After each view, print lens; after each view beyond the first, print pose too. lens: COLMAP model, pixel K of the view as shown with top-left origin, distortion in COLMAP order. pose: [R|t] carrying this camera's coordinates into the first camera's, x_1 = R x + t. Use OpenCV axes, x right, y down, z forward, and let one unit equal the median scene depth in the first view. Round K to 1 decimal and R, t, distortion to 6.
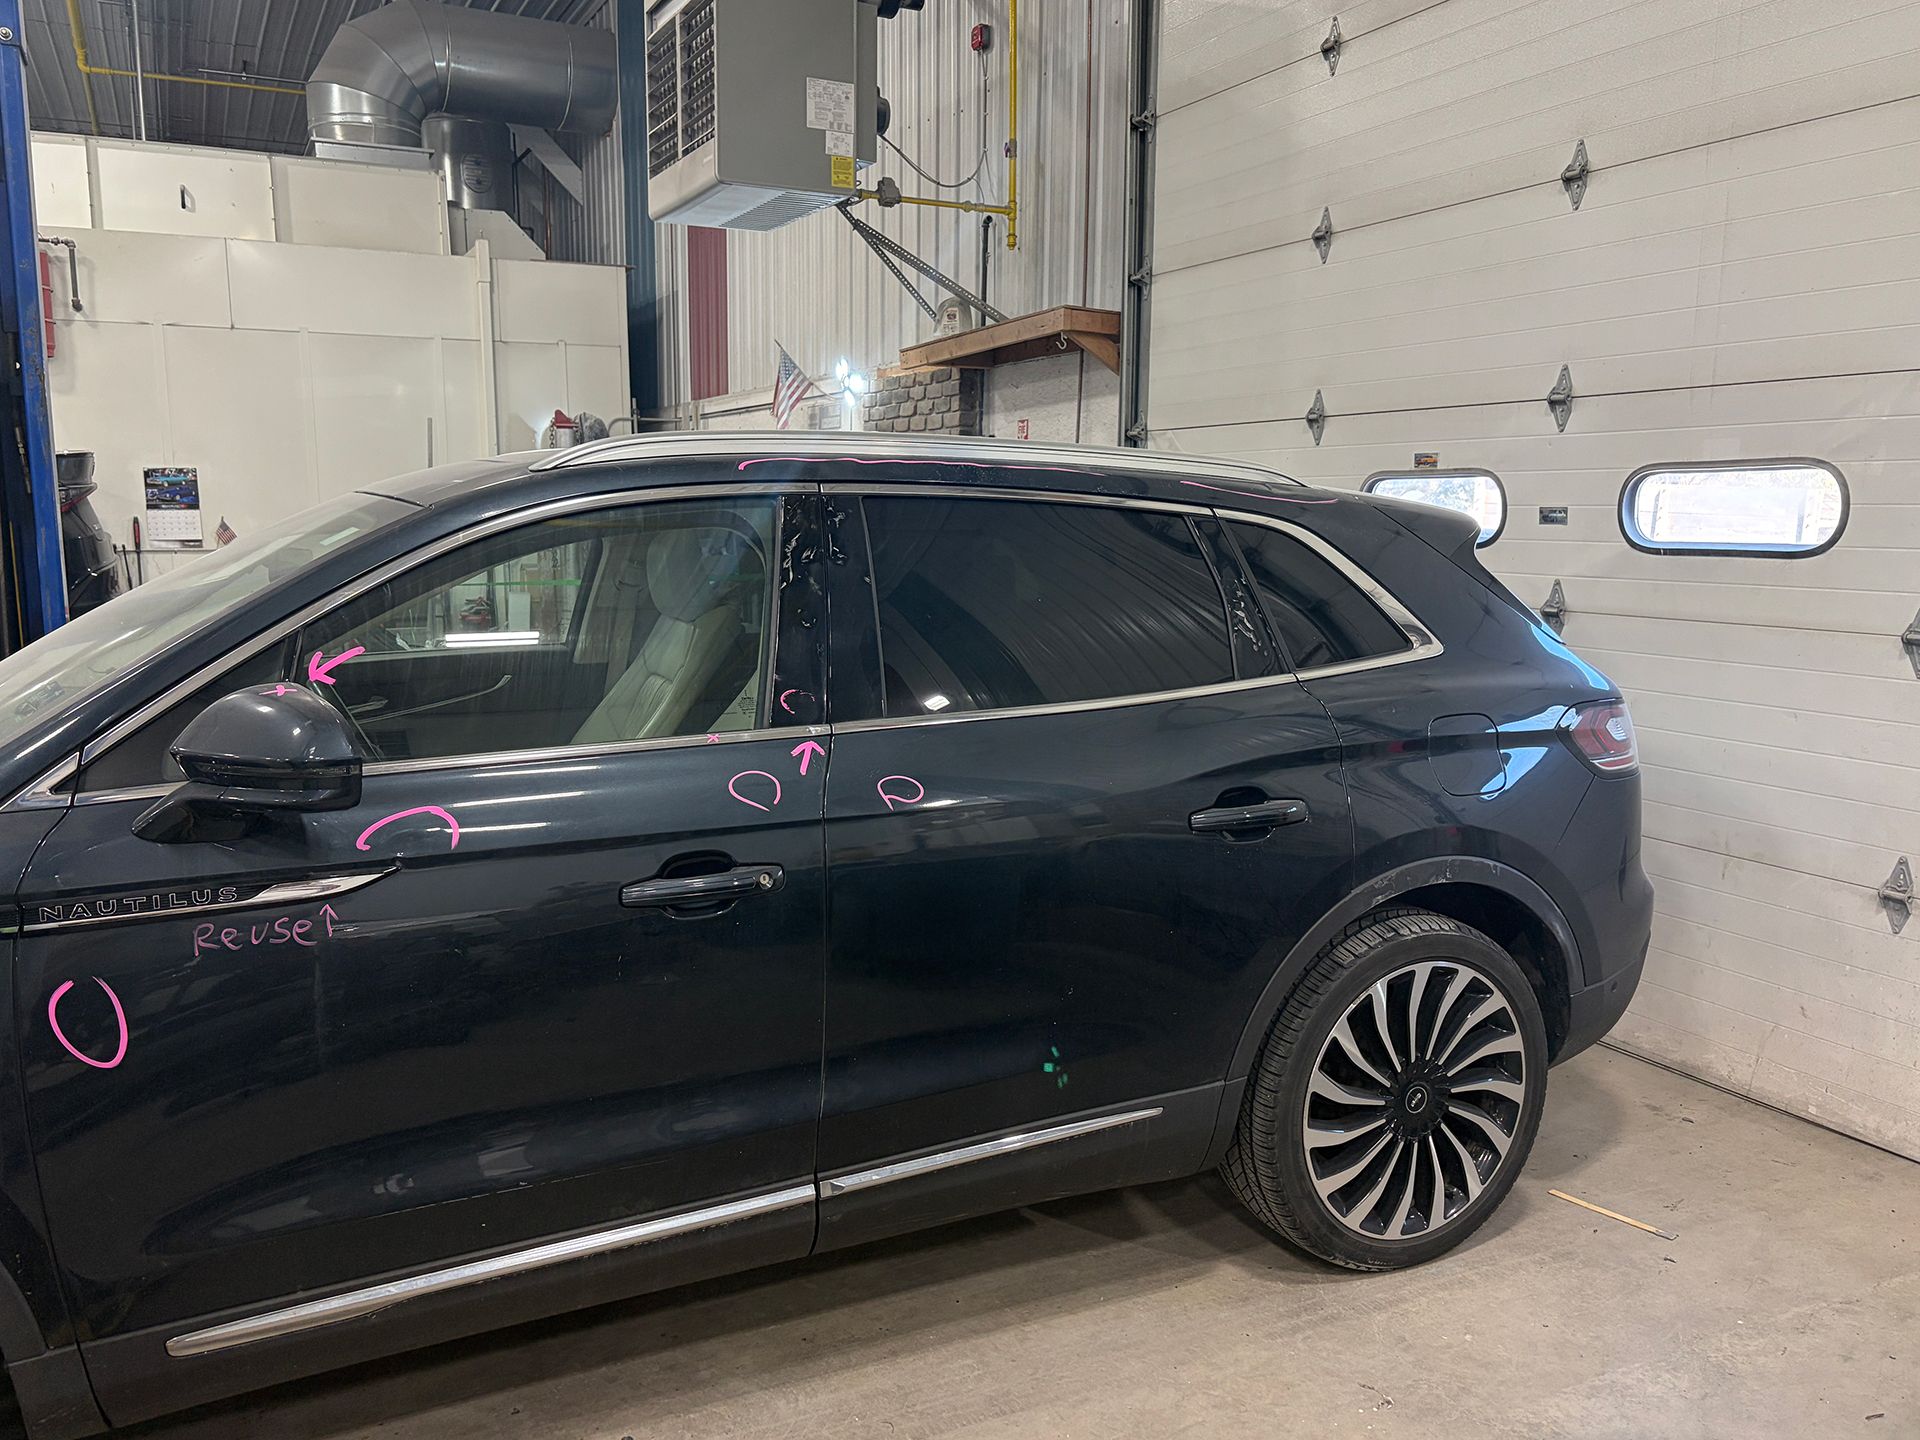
lens RADIAL K [[1497.9, 0, 943.3], [0, 1497.9, 720.5], [0, 0, 1]] dist [0.051772, -0.021152]
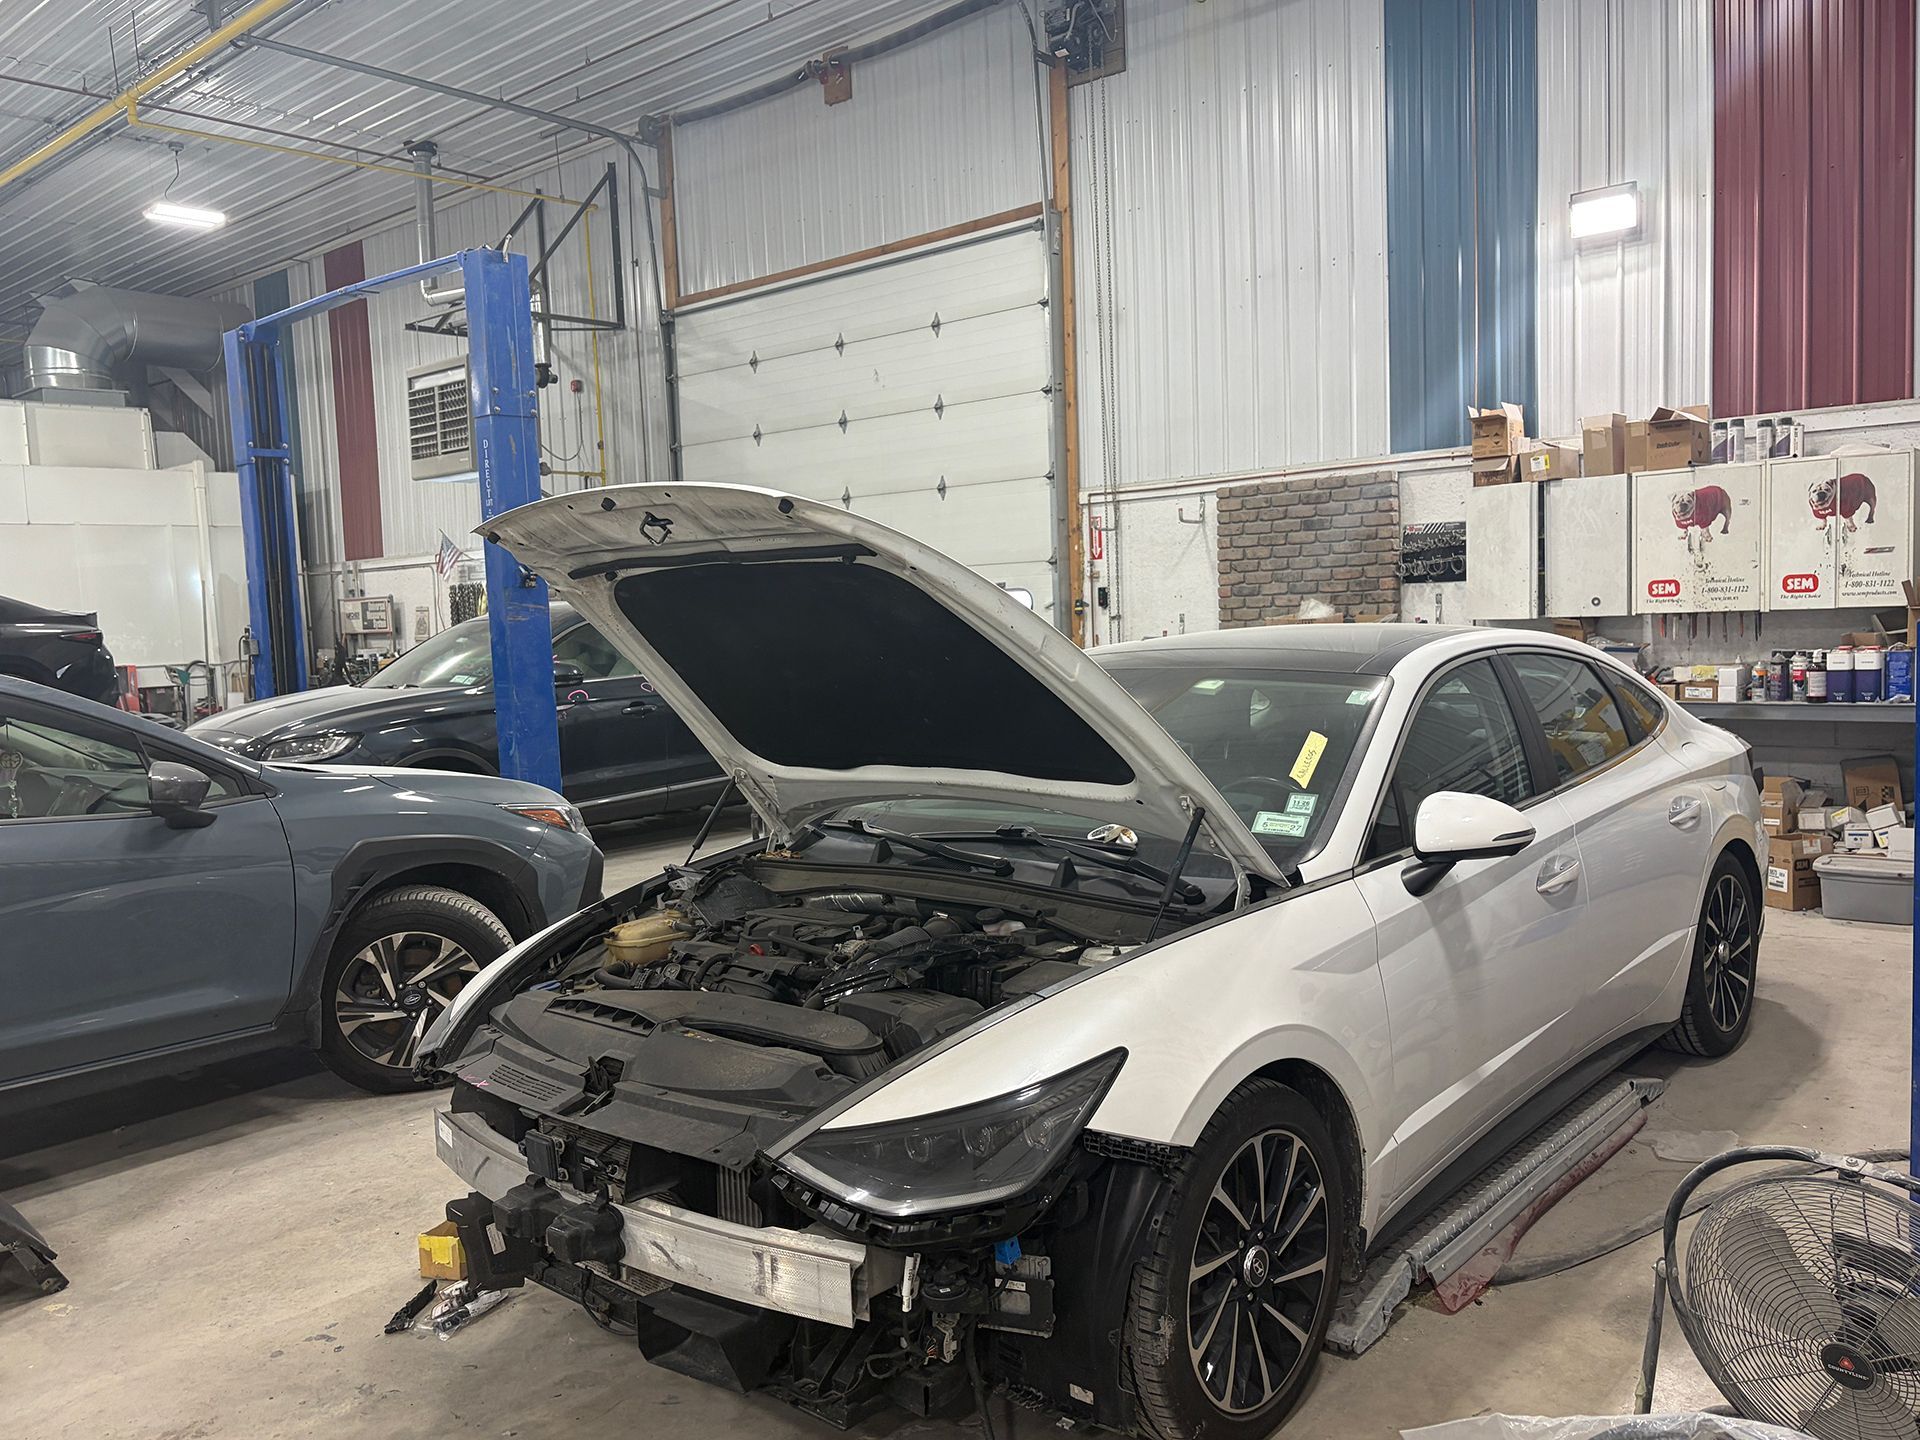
lens RADIAL K [[1497.9, 0, 965.0], [0, 1497.9, 722.0], [0, 0, 1]] dist [0.051772, -0.021152]
pose [[0.925214, -0.067882, 0.373325, -0.290081], [0.094963, 0.993982, -0.054610, 0.152916], [-0.367372, 0.085978, 0.926092, -1.049987]]
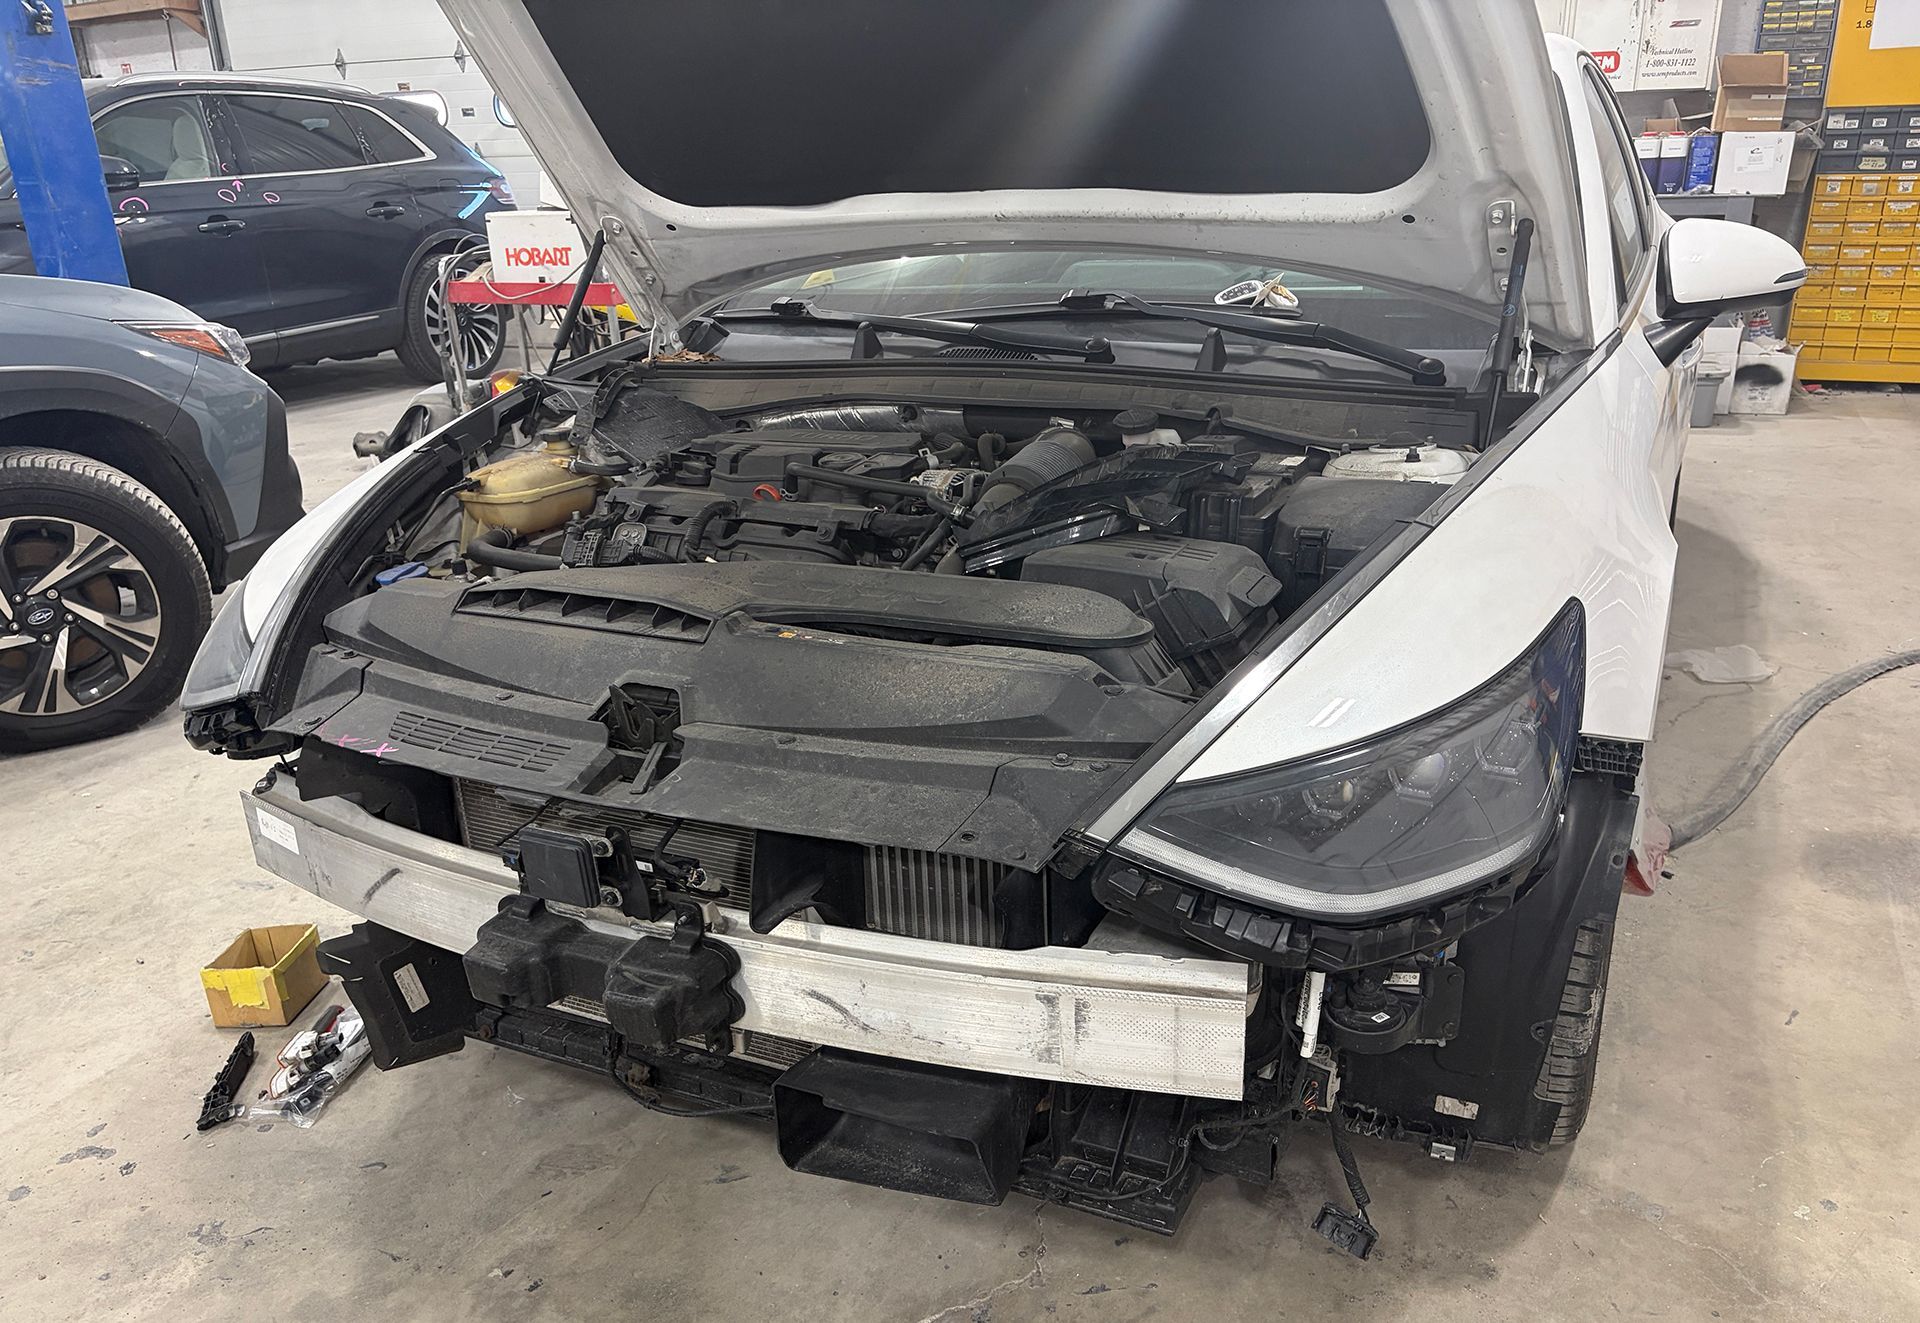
lens RADIAL K [[1471.0, 0, 964.5], [0, 1471.0, 715.2], [0, 0, 1]] dist [0.041560, -0.038615]
pose [[0.782339, -0.250096, 0.570437, -0.323168], [0.122650, 0.959771, 0.252580, 0.166443], [-0.610658, -0.127639, 0.781541, -0.829251]]
